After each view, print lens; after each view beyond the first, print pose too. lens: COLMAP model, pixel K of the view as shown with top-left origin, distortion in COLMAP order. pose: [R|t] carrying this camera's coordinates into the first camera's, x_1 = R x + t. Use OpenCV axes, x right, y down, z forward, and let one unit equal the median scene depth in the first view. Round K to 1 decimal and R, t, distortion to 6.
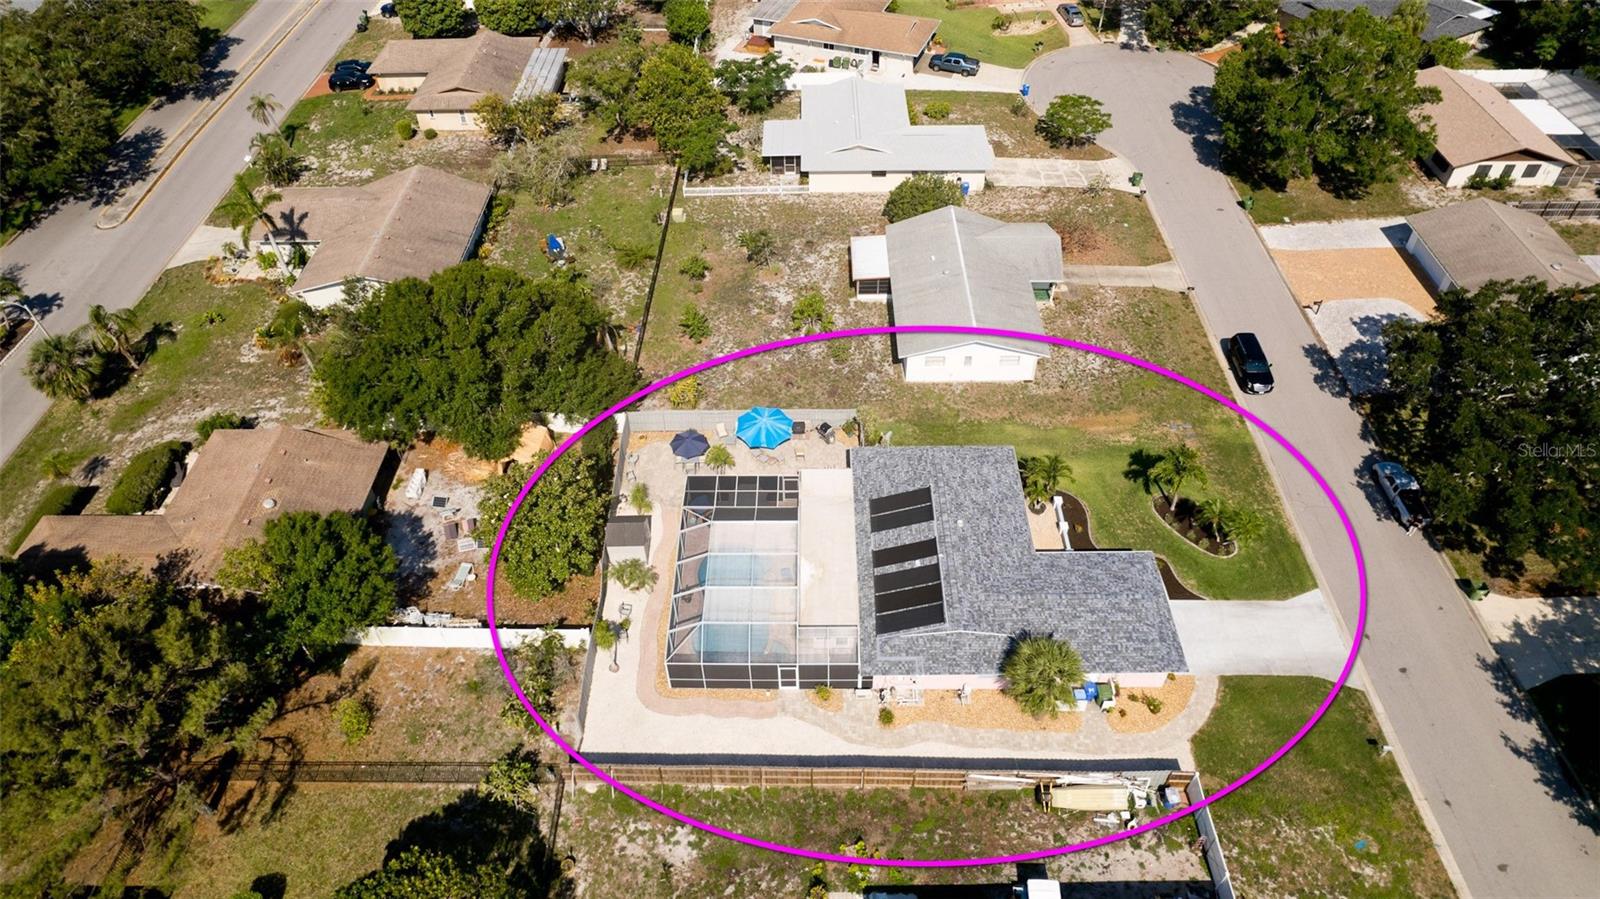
lens RADIAL K [[1022.1, 0, 802.9], [0, 1022.1, 417.9], [0, 0, 1]] dist [-0.083486, 0.077909]
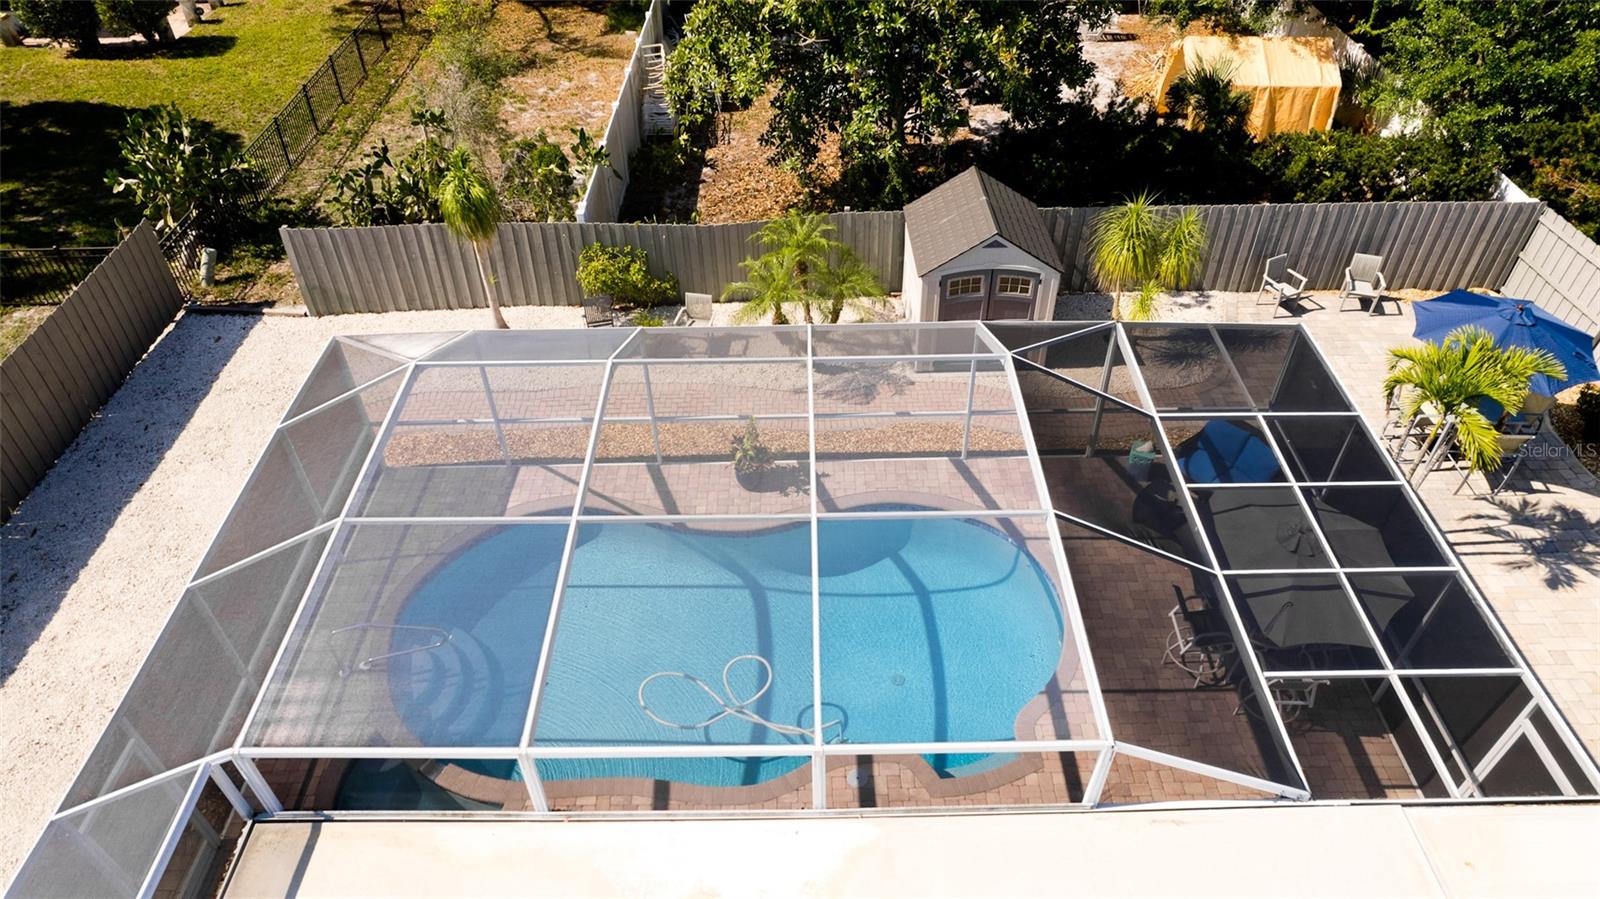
lens RADIAL K [[1022.1, 0, 802.9], [0, 1022.1, 417.9], [0, 0, 1]] dist [-0.083486, 0.077909]
pose [[0.012027, 0.657438, -0.753413, 0.064462], [-0.693499, 0.548289, 0.467374, 0.041250], [0.720358, 0.516870, 0.462526, 0.844580]]
